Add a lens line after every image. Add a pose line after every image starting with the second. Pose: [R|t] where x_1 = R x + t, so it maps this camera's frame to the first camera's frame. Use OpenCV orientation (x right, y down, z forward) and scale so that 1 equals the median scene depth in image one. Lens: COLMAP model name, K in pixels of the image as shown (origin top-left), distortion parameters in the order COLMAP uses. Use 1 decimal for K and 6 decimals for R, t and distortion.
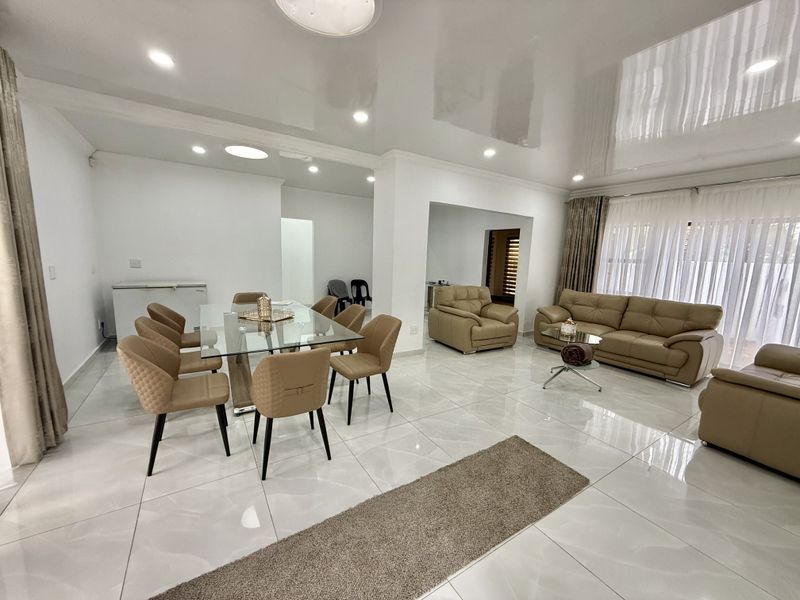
lens RADIAL K [[318.8, 0, 397.5], [0, 318.8, 297.8], [0, 0, 1]] dist [0.003400, 0.001300]
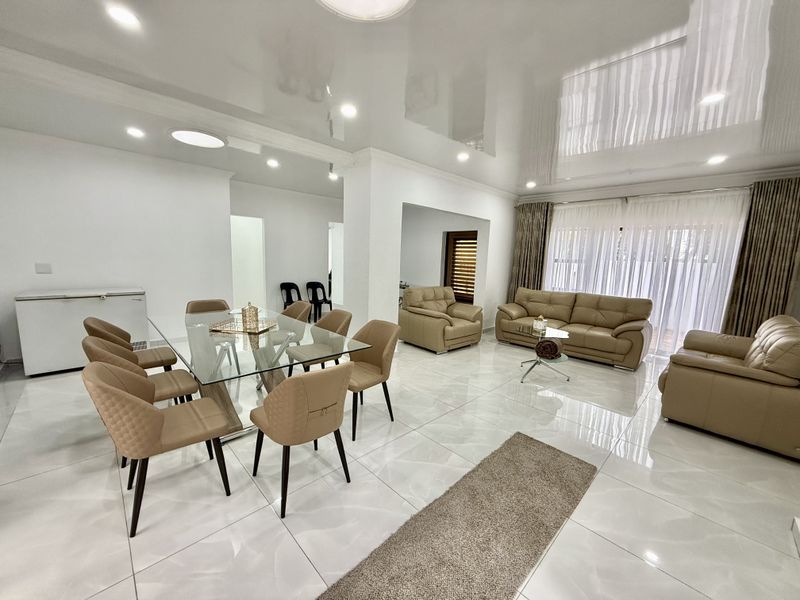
lens RADIAL K [[318.8, 0, 399.1], [0, 318.8, 297.1], [0, 0, 1]] dist [0.003400, 0.001300]
pose [[0.979276, -0.028622, 0.200497, -0.131797], [0.028659, 0.999586, 0.002715, -0.012986], [-0.200491, 0.003088, 0.979691, 0.039098]]
